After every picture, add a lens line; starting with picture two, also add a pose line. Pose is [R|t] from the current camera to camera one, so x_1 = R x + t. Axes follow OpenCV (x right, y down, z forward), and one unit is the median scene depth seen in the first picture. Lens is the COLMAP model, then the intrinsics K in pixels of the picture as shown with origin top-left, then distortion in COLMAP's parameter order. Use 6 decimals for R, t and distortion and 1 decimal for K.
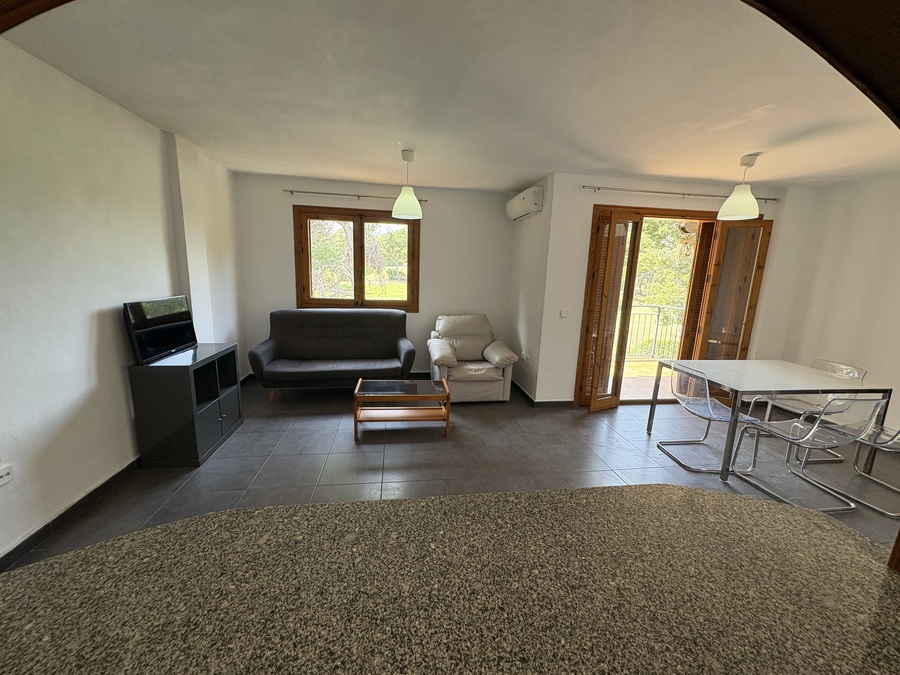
lens RADIAL K [[356.9, 0, 450.0], [0, 356.9, 337.5], [0, 0, 1]] dist [-0.000481, -0.000155]
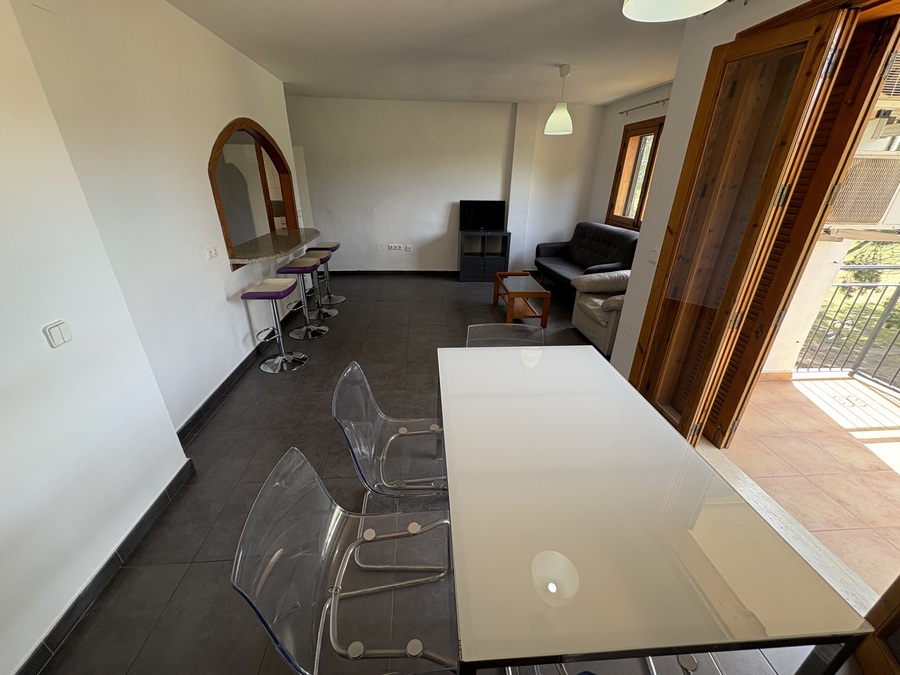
lens RADIAL K [[355.3, 0, 450.0], [0, 355.3, 337.5], [0, 0, 1]] dist [-0.001541, 0.000096]
pose [[-0.060082, 0.377753, -0.923955, 0.981407], [-0.211379, 0.899821, 0.381631, -0.100445], [0.975556, 0.218234, 0.025786, 0.653108]]
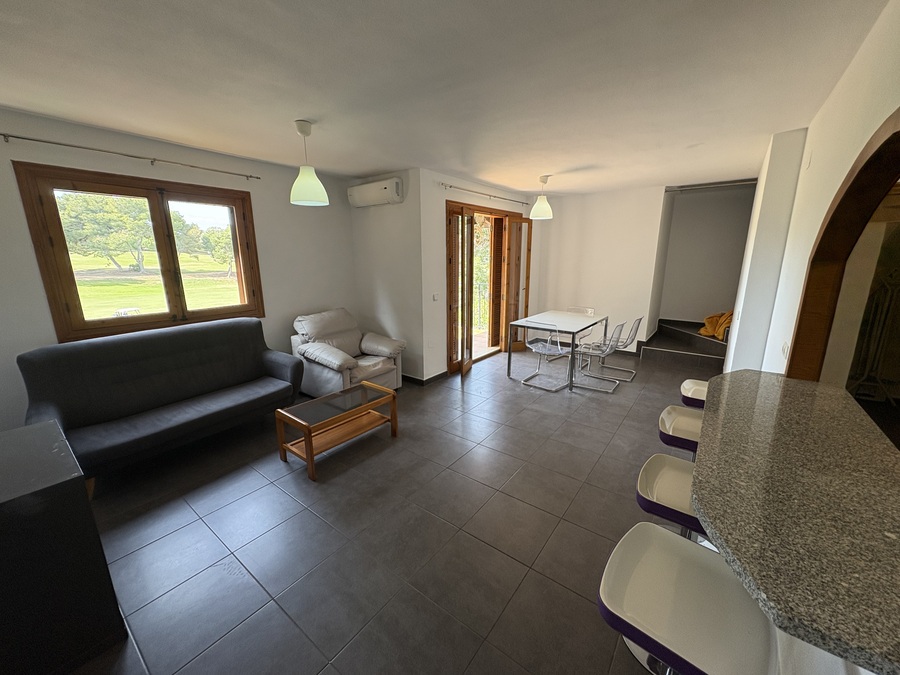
lens RADIAL K [[356.9, 0, 450.0], [0, 356.9, 337.5], [0, 0, 1]] dist [-0.000481, -0.000155]
pose [[0.714893, -0.193735, 0.671859, -0.413755], [0.158862, 0.980725, 0.113761, -0.060452], [-0.680948, 0.025406, 0.731891, 0.144742]]
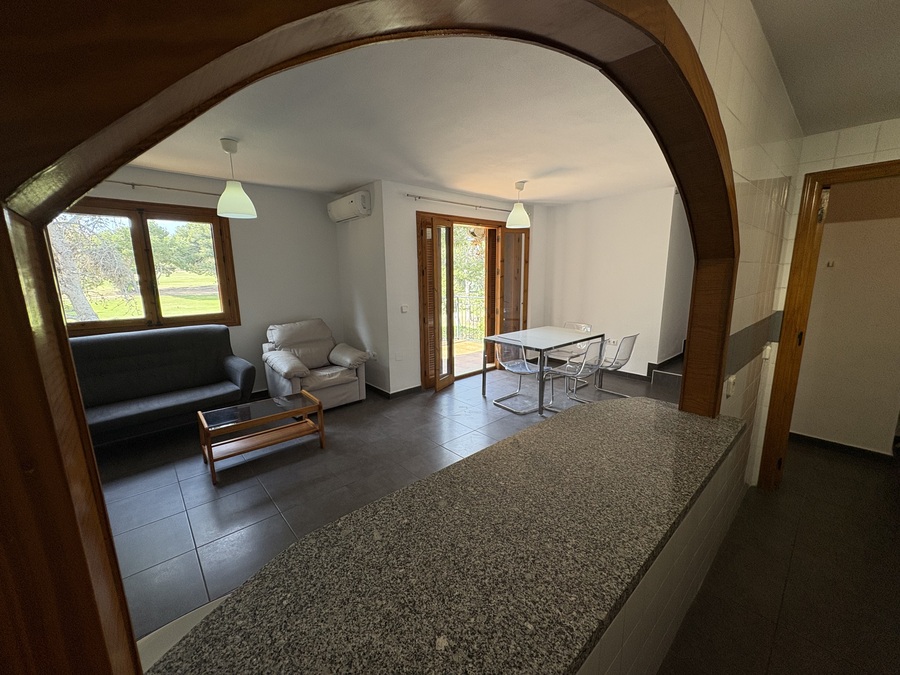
lens RADIAL K [[356.9, 0, 450.0], [0, 356.9, 337.5], [0, 0, 1]] dist [-0.000481, -0.000155]
pose [[0.833496, -0.140657, 0.534323, -0.159471], [0.141507, 0.989143, 0.039646, -0.003328], [-0.534098, 0.042565, 0.844350, -0.003128]]
